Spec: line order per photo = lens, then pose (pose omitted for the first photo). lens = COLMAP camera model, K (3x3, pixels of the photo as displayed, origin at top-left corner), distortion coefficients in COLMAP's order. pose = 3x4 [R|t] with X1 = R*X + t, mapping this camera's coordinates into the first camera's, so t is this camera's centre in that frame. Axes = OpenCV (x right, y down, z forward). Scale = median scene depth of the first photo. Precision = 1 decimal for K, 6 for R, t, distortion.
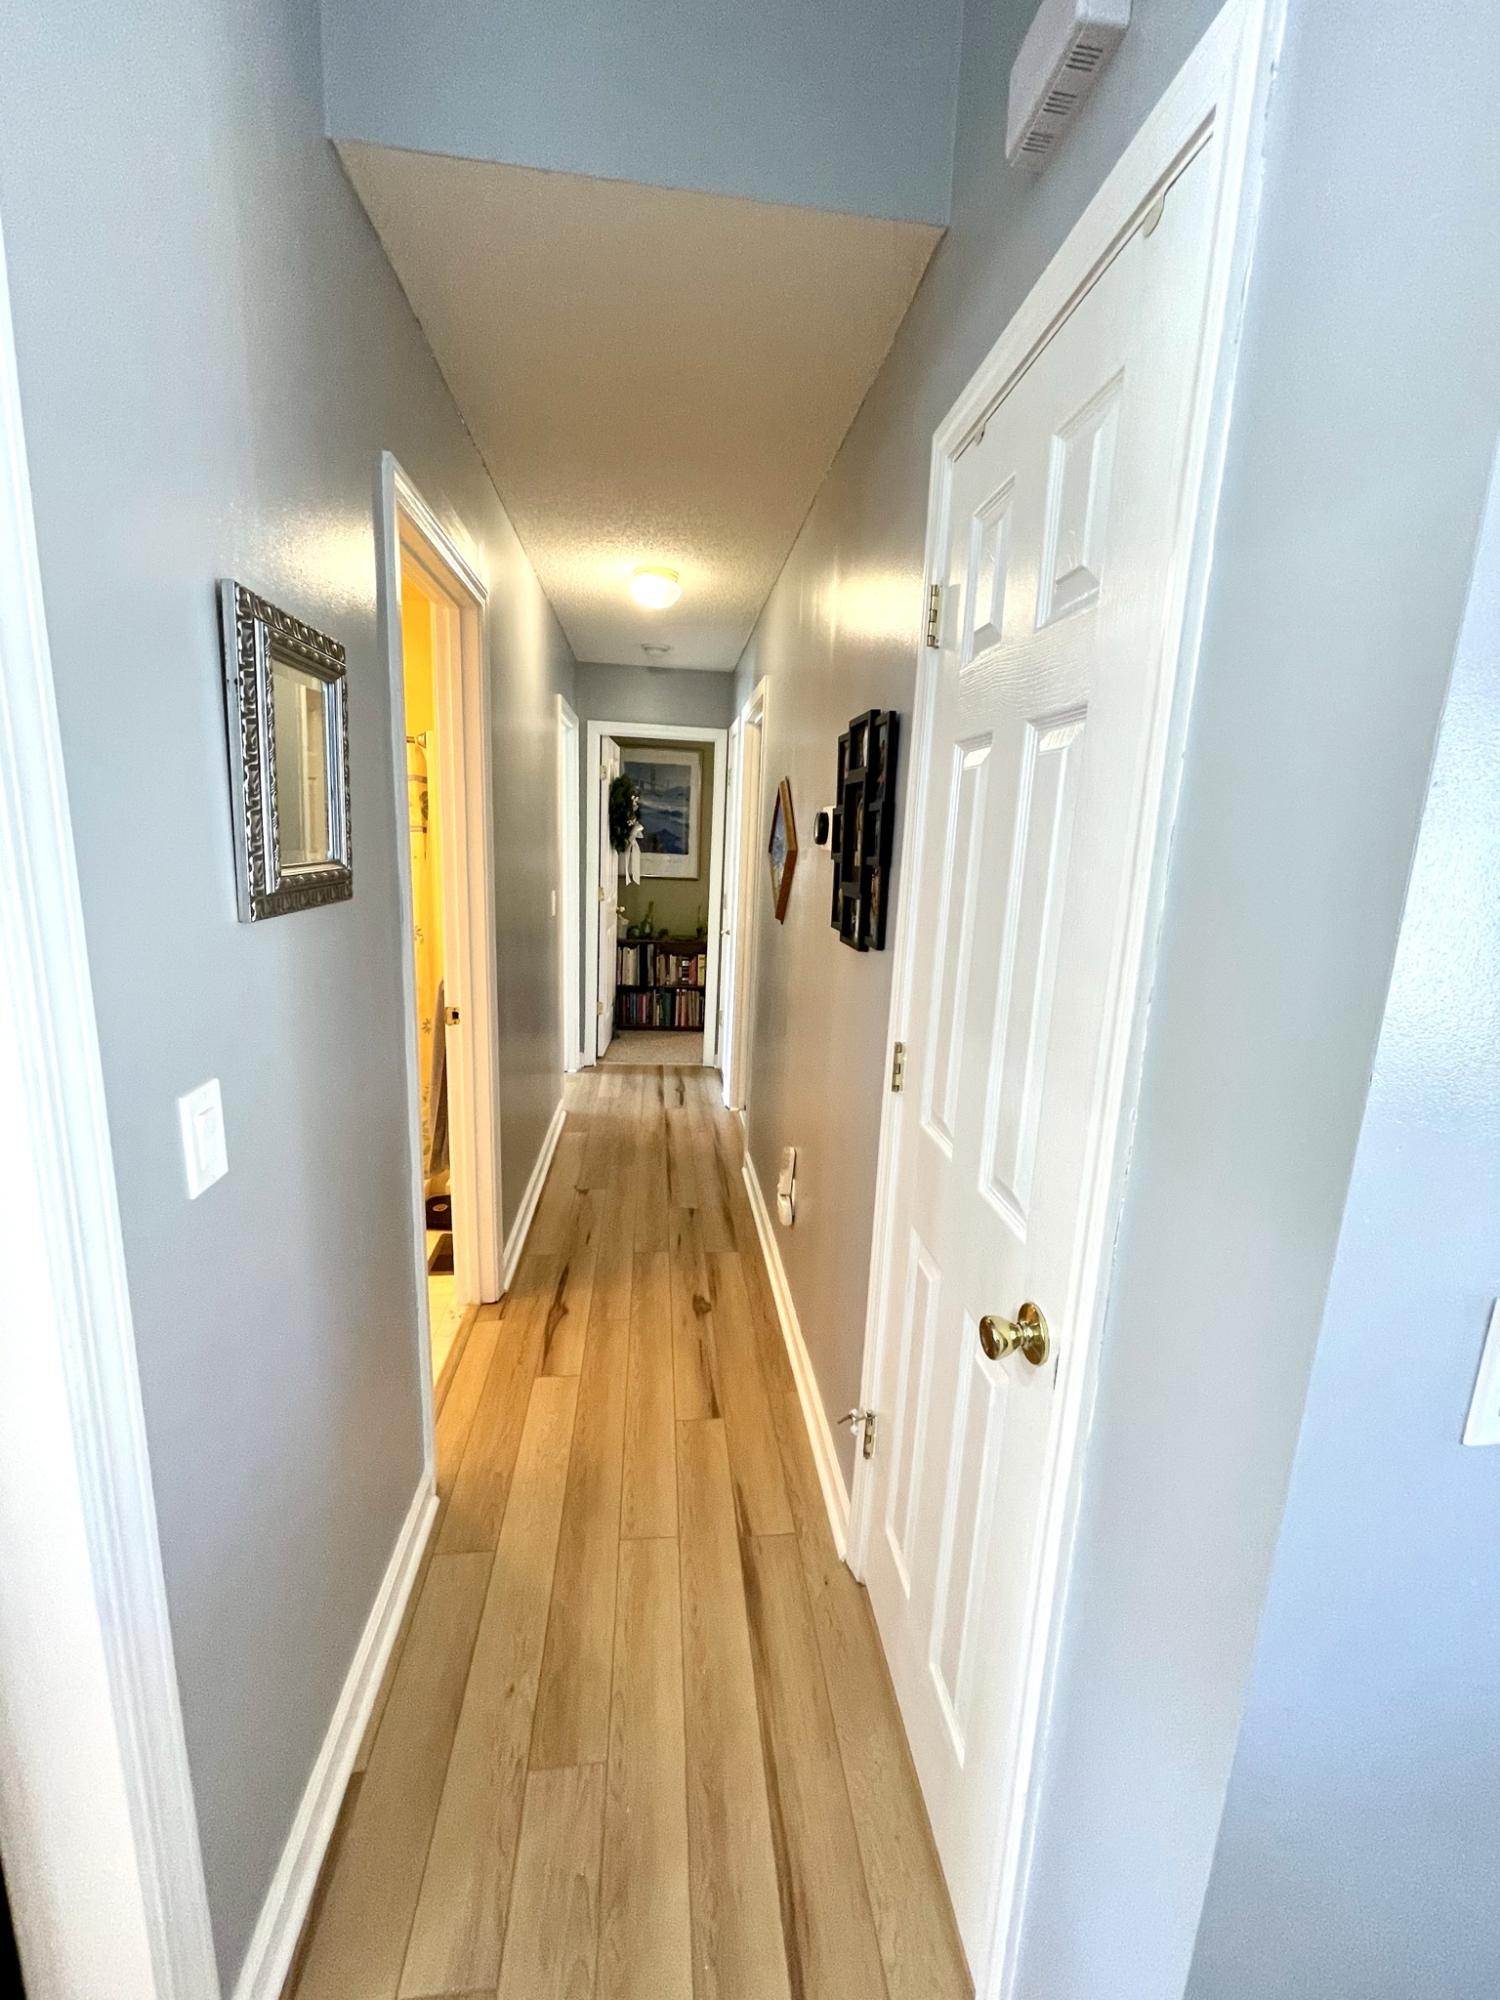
lens RADIAL K [[812.0, 0, 749.4], [0, 812.0, 1000.6], [0, 0, 1]] dist [-0.002727, 0.001437]
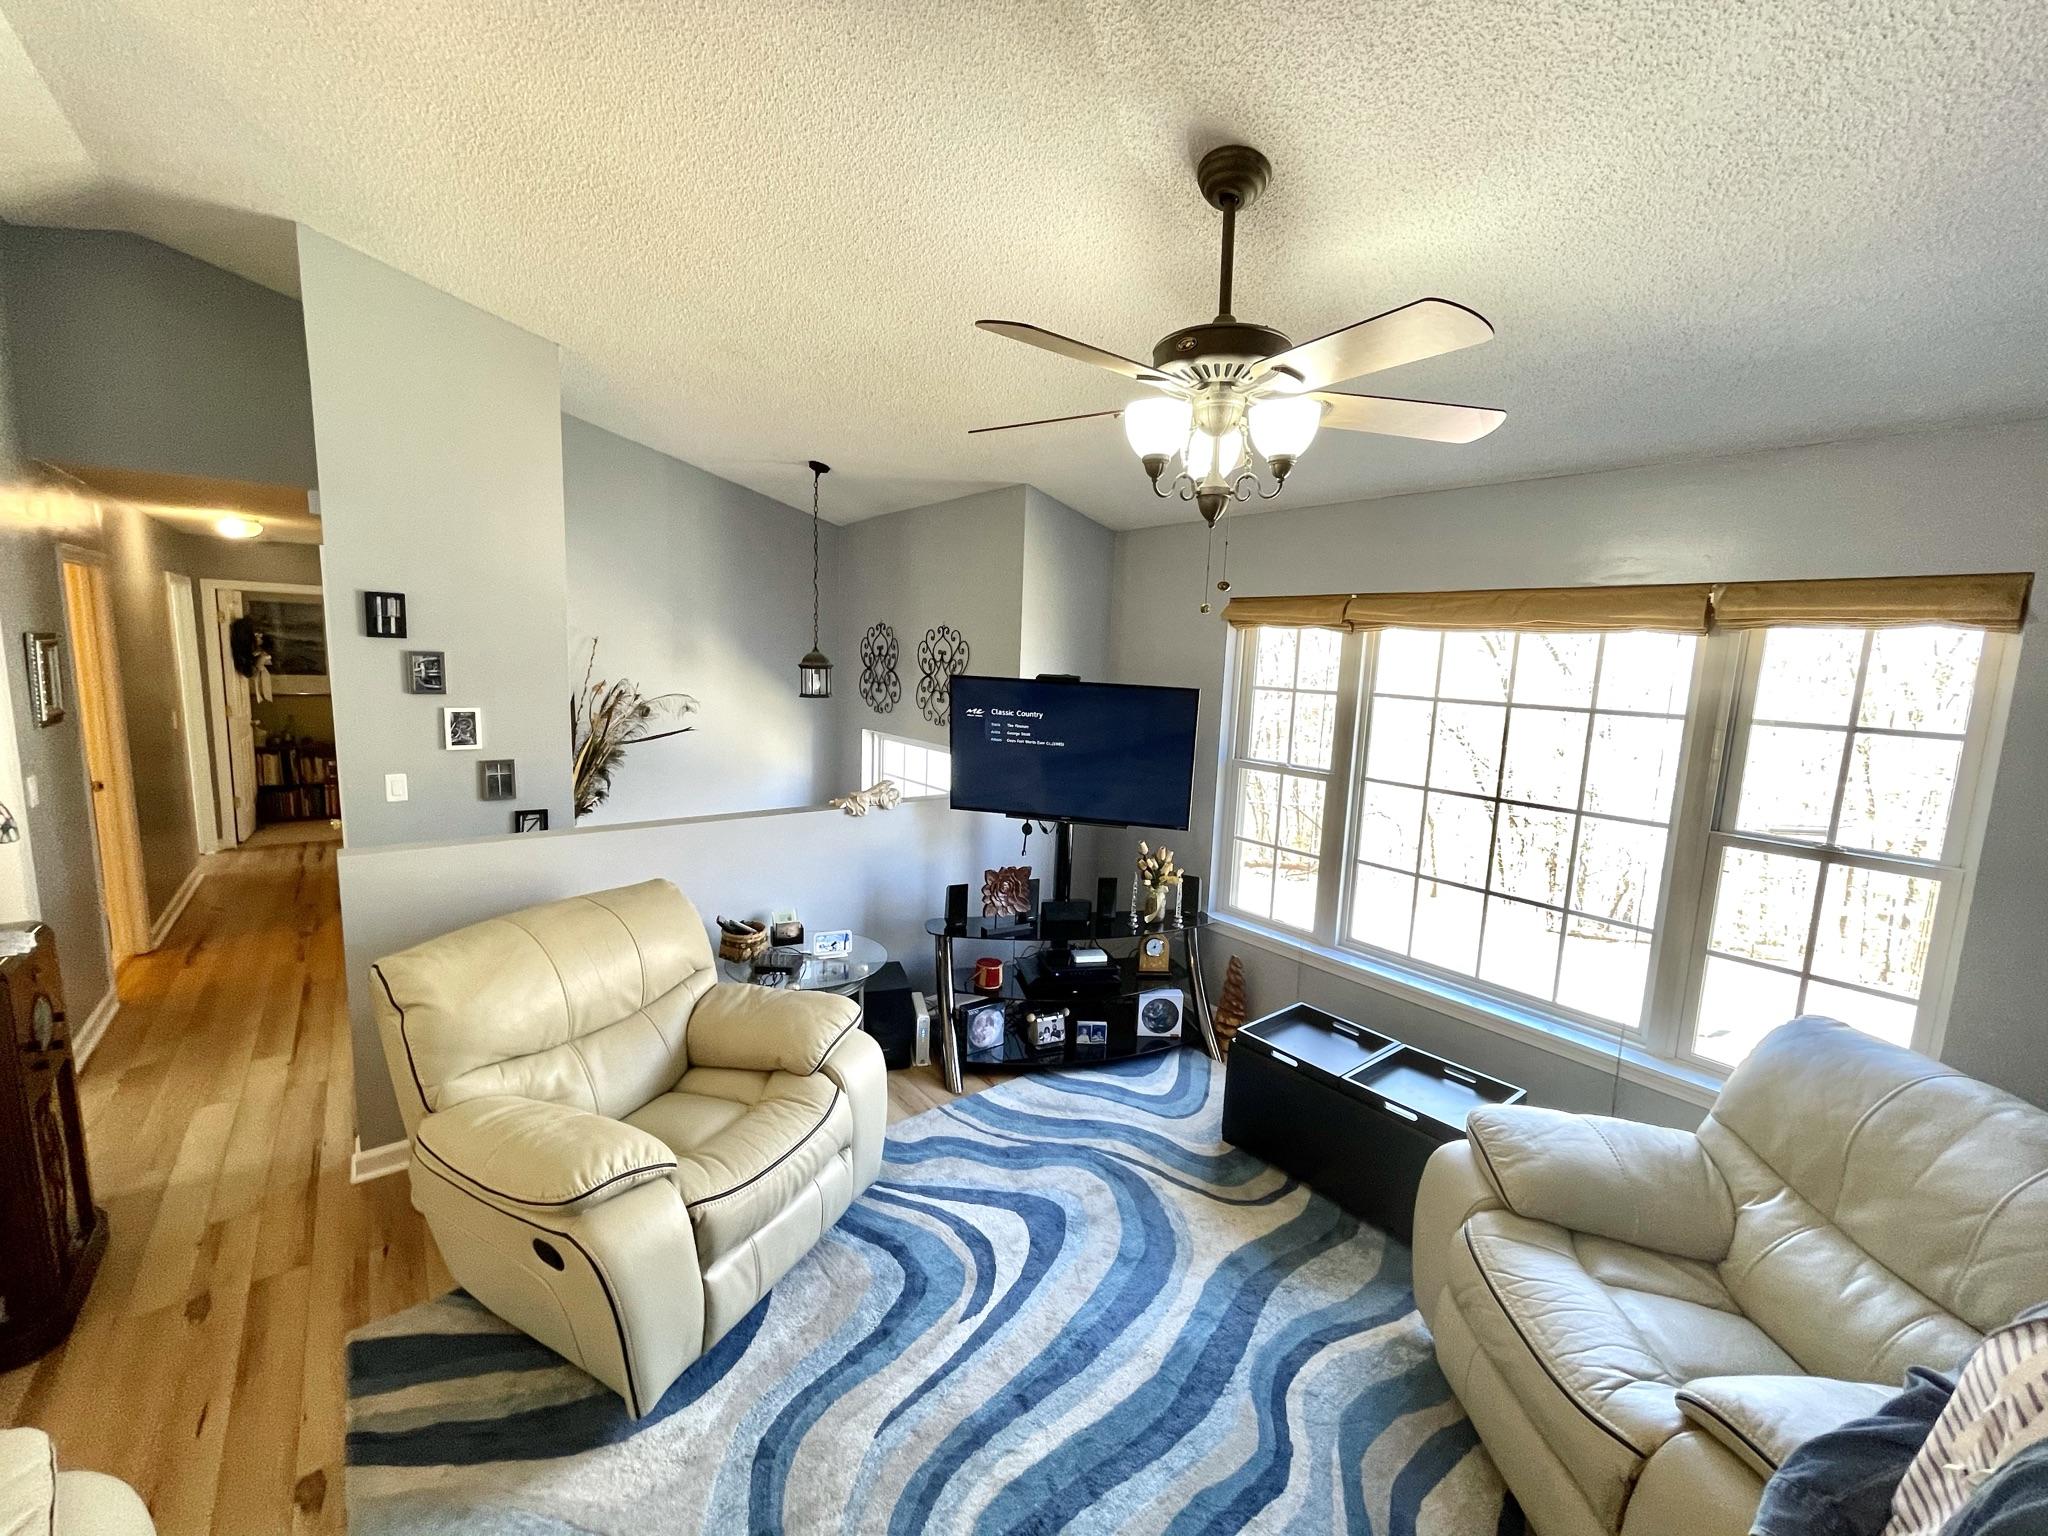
lens RADIAL K [[831.5, 0, 1022.0], [0, 831.5, 766.7], [0, 0, 1]] dist [-0.002727, 0.001437]
pose [[0.851372, -0.081036, 0.518265, 0.188947], [0.100524, 0.994889, -0.009573, 0.090309], [-0.514840, 0.060248, 0.855167, -0.726481]]
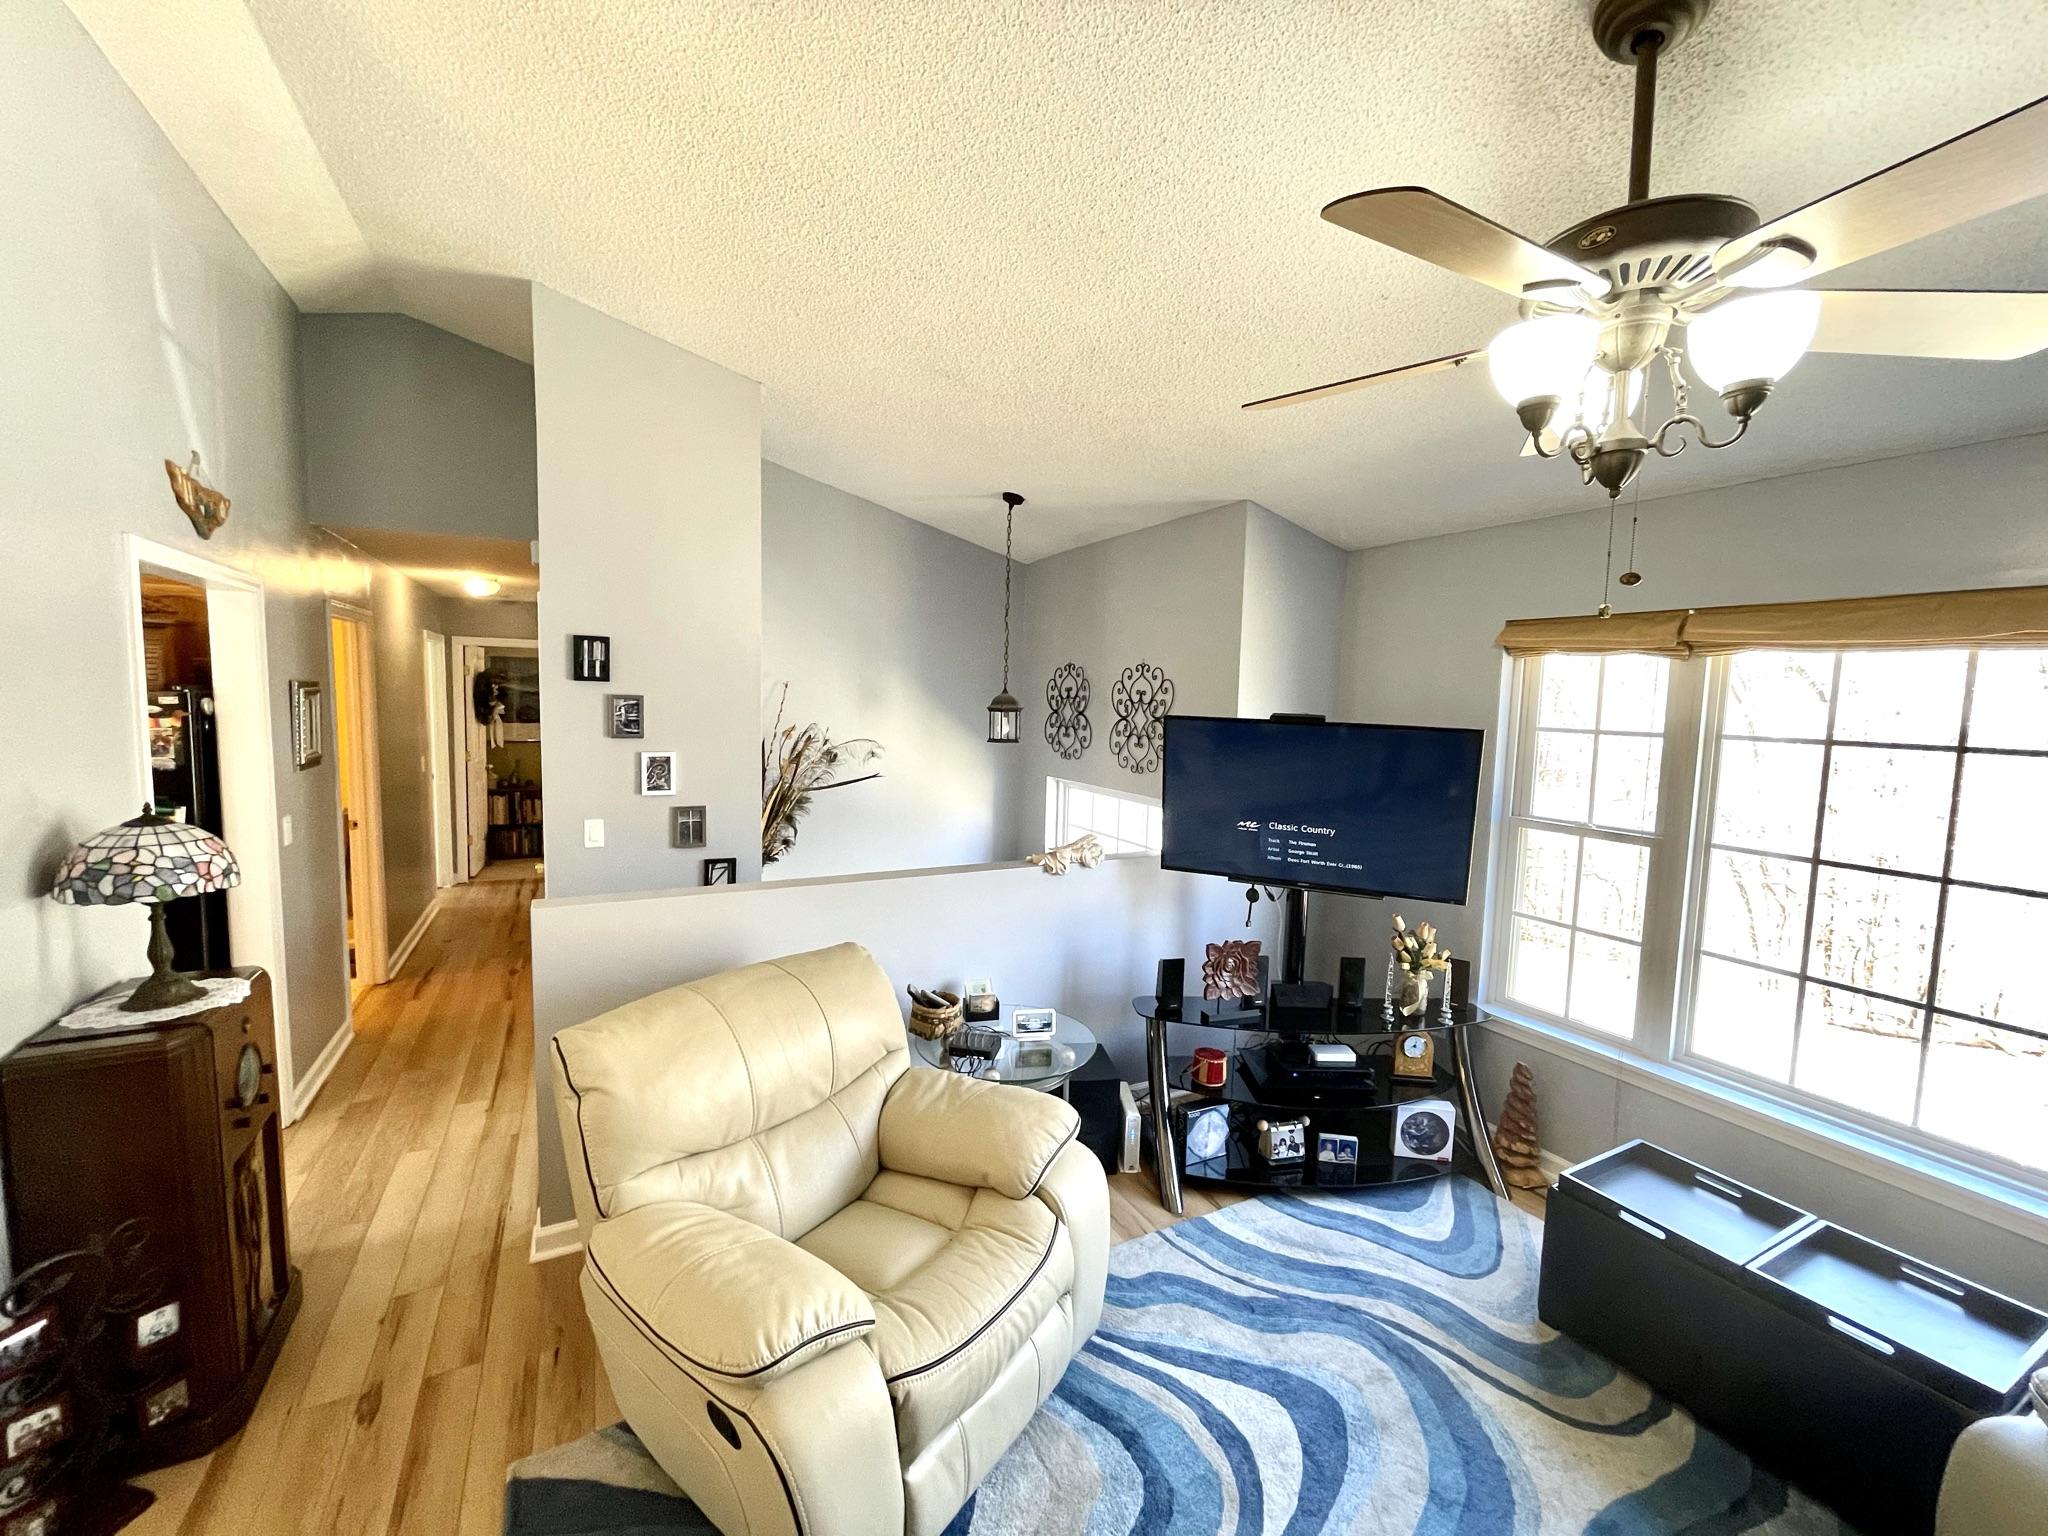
lens RADIAL K [[831.5, 0, 1022.7], [0, 831.5, 768.6], [0, 0, 1]] dist [-0.002727, 0.001437]
pose [[0.932758, -0.048078, 0.357282, 0.188374], [0.082249, 0.993310, -0.081063, 0.080809], [-0.350995, 0.104998, 0.930472, -0.633646]]
